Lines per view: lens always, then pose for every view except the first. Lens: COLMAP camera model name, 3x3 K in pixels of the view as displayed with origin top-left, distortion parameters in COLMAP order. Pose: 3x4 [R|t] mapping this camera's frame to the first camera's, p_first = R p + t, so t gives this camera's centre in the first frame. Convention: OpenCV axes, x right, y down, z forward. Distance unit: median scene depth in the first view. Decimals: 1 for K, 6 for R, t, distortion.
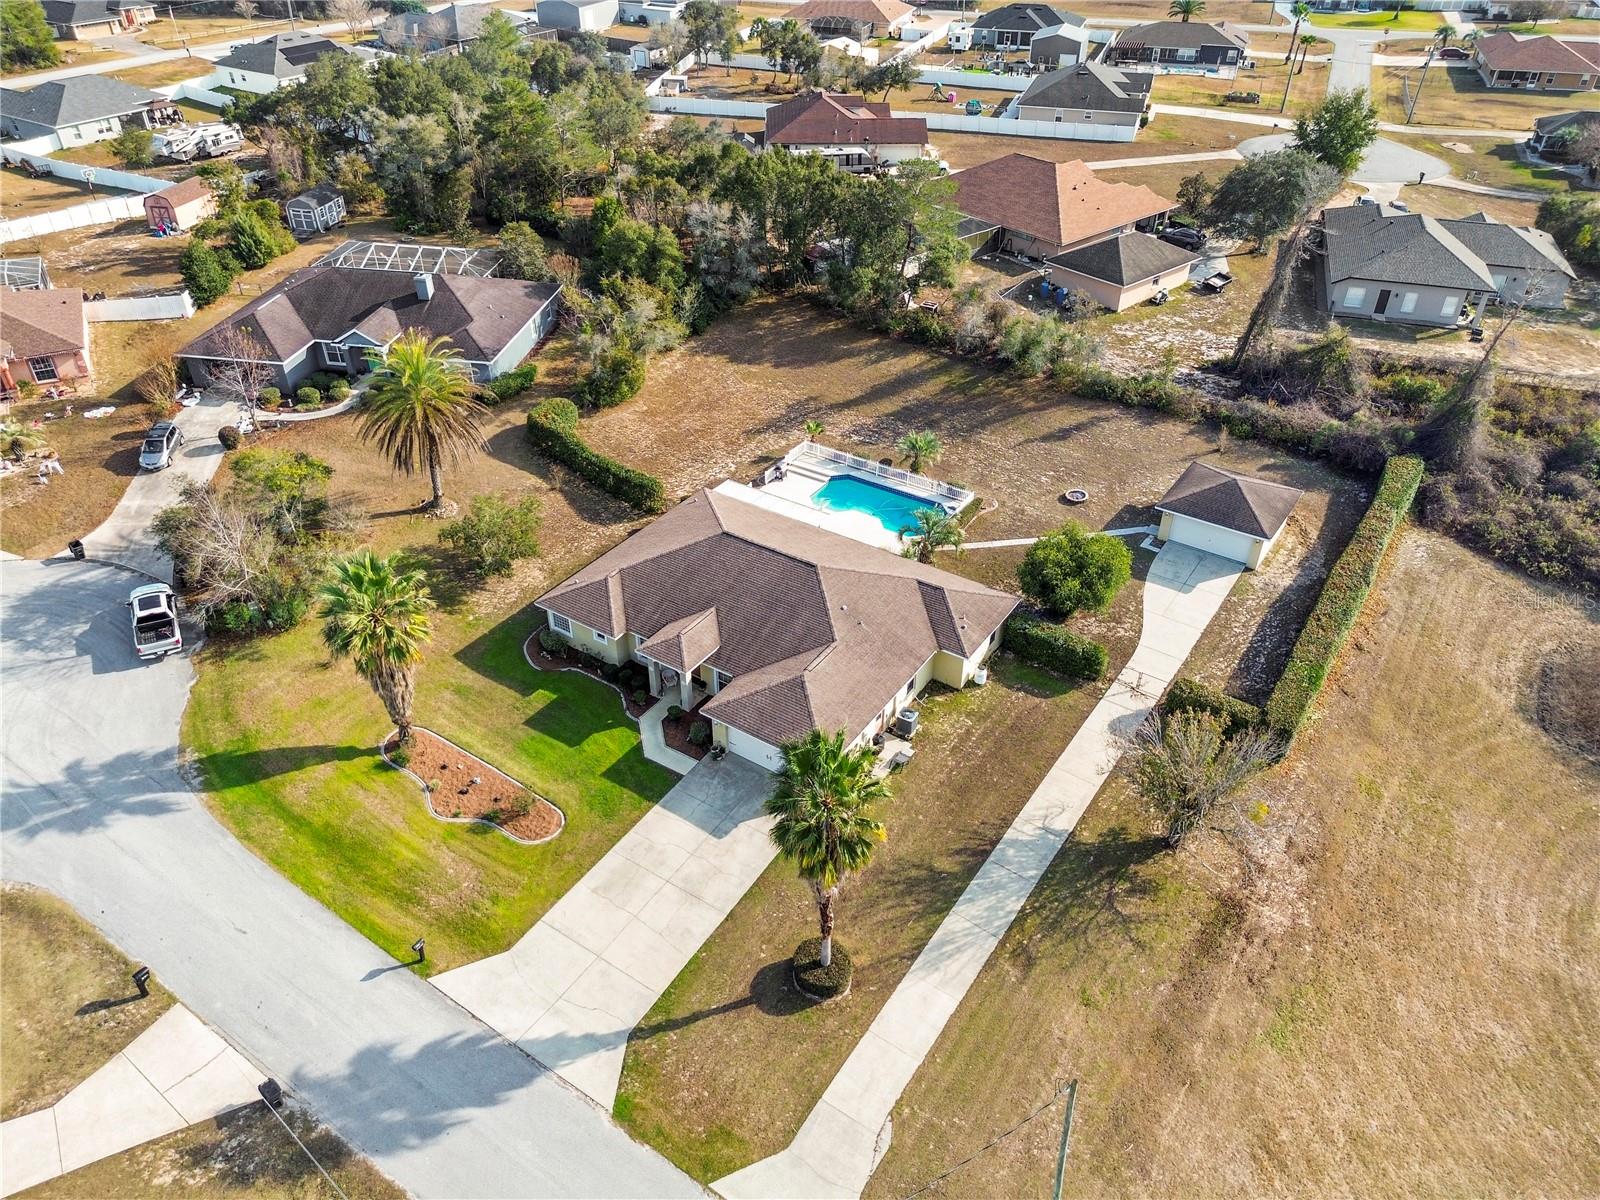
lens RADIAL K [[1140.9, 0, 797.1], [0, 1140.9, 593.4], [0, 0, 1]] dist [0.059264, -0.049150]
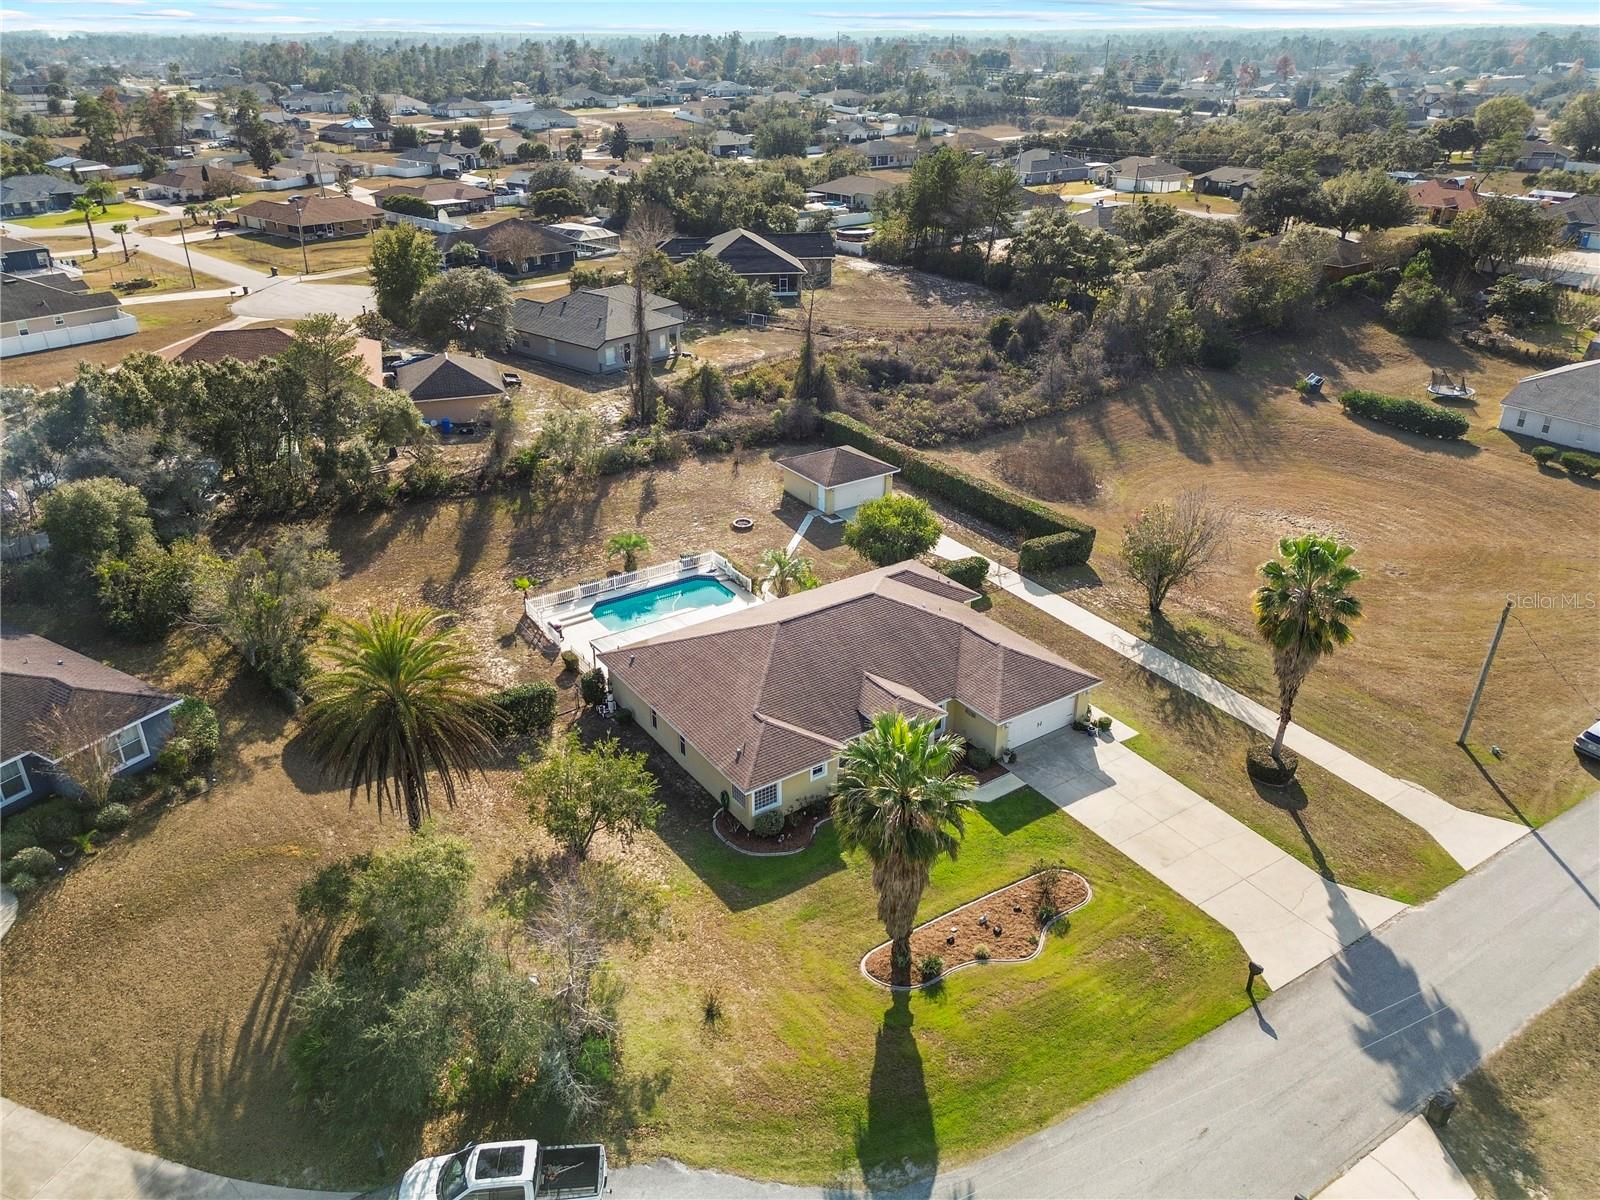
lens RADIAL K [[1140.9, 0, 797.1], [0, 1140.9, 593.4], [0, 0, 1]] dist [0.059264, -0.049150]
pose [[0.373198, -0.405616, 0.834385, -0.963838], [0.535890, 0.828400, 0.163018, -0.254536], [-0.757328, 0.386301, 0.526523, 0.577644]]
